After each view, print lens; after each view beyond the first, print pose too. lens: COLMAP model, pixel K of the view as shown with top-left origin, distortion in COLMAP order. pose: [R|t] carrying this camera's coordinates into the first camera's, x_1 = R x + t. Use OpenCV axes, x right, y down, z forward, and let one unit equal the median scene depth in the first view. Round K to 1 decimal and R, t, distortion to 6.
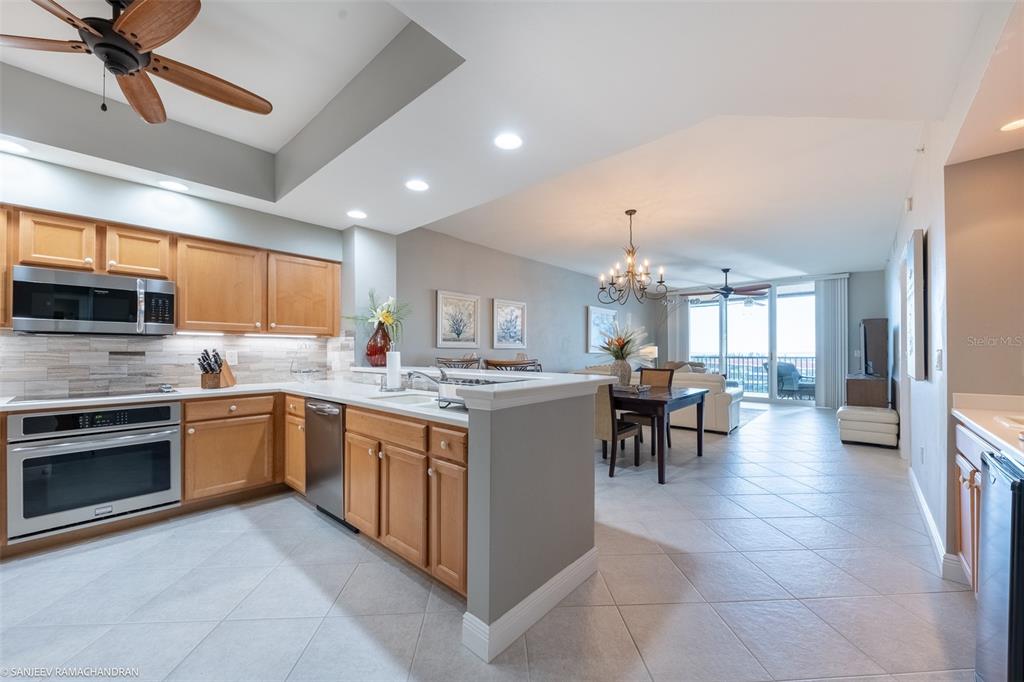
lens RADIAL K [[376.2, 0, 496.2], [0, 376.2, 348.6], [0, 0, 1]] dist [0.017709, -0.007892]
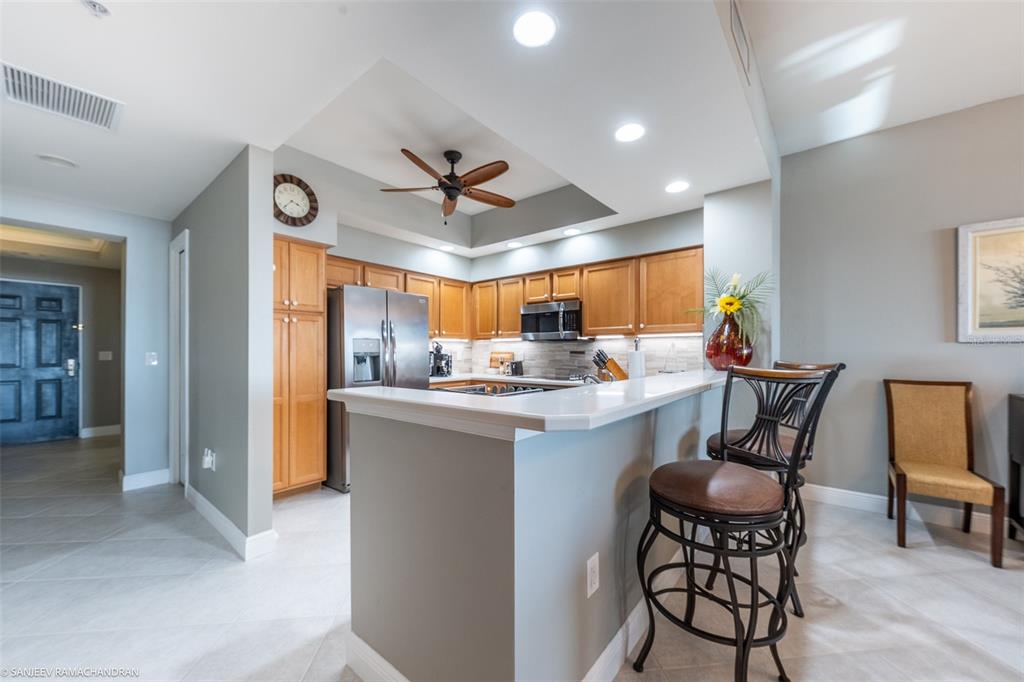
lens RADIAL K [[391.0, 0, 515.2], [0, 391.0, 350.2], [0, 0, 1]] dist [-0.002703, -0.000395]
pose [[0.085201, -0.004689, -0.996353, 0.516523], [0.010497, 0.999938, -0.003808, 0.007082], [0.996308, -0.010134, 0.085245, 0.614825]]
